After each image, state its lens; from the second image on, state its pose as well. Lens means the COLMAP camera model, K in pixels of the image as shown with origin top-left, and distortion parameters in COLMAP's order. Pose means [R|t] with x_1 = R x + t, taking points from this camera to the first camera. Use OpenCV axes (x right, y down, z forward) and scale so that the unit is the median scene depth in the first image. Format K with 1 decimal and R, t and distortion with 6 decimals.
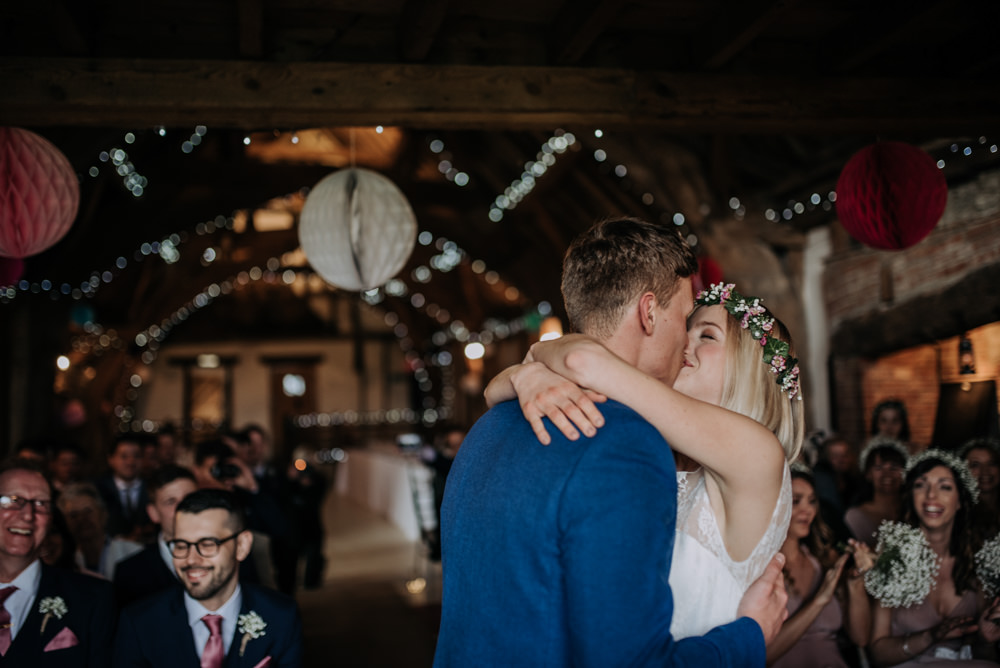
lens RADIAL K [[947.2, 0, 496.6], [0, 947.2, 338.0], [0, 0, 1]] dist [-0.027272, 0.000000]
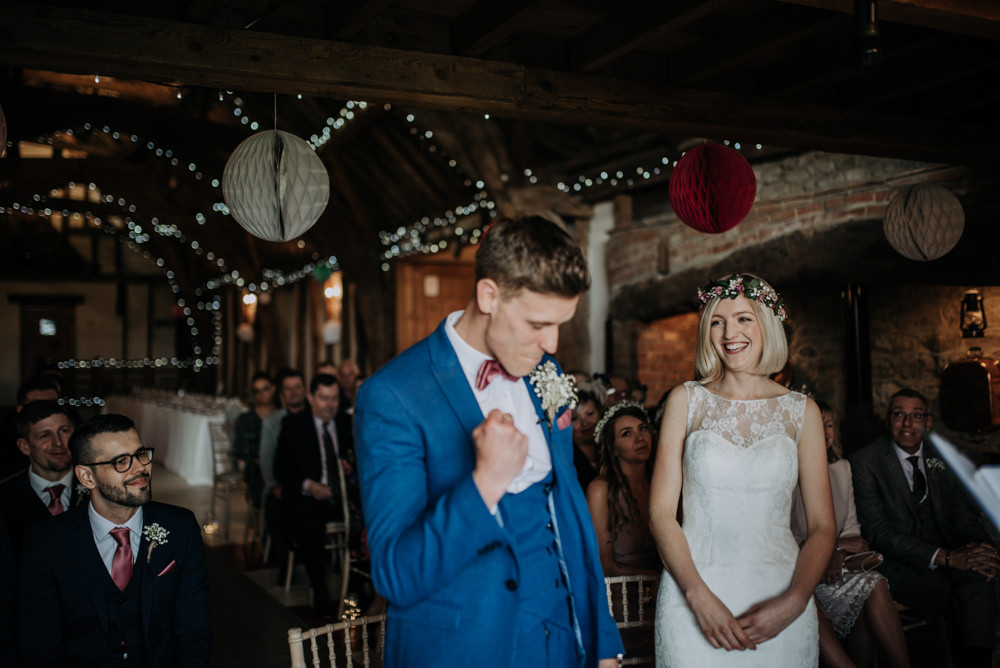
lens RADIAL K [[947.2, 0, 490.7], [0, 947.2, 329.8], [0, 0, 1]] dist [-0.027272, 0.000000]
pose [[0.968328, 0.037467, 0.246856, -0.052786], [-0.047096, 0.998338, 0.033216, 0.001989], [-0.245201, -0.043789, 0.968483, -0.043589]]
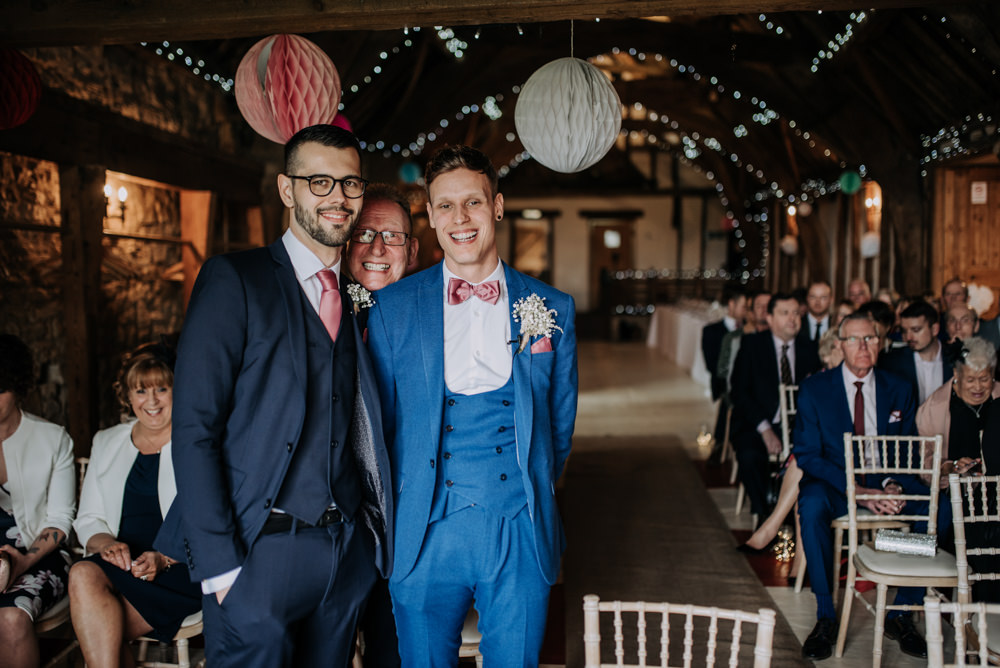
lens RADIAL K [[947.2, 0, 495.2], [0, 947.2, 329.0], [0, 0, 1]] dist [-0.027272, 0.000000]
pose [[0.940228, 0.063263, -0.334618, 0.045292], [-0.014344, 0.989078, 0.146692, -0.008882], [0.340243, -0.133124, 0.930867, -0.024572]]
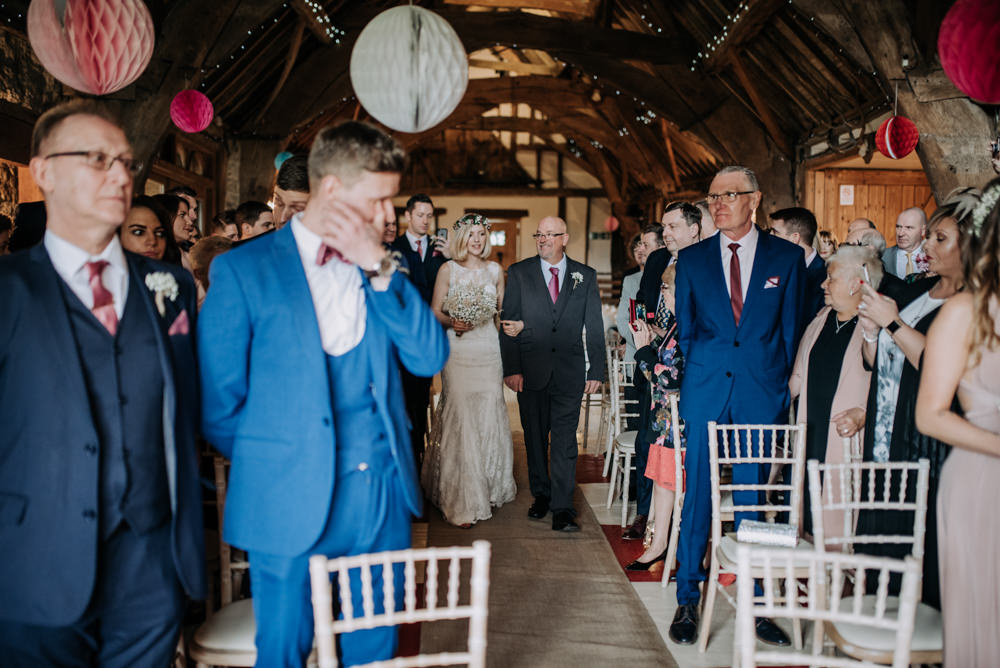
lens RADIAL K [[947.2, 0, 496.1], [0, 947.2, 318.9], [0, 0, 1]] dist [-0.027272, 0.000000]
pose [[0.972193, 0.066928, -0.224414, 0.055444], [-0.037975, 0.990663, 0.130935, 0.004530], [0.231082, -0.118772, 0.965657, 0.007156]]
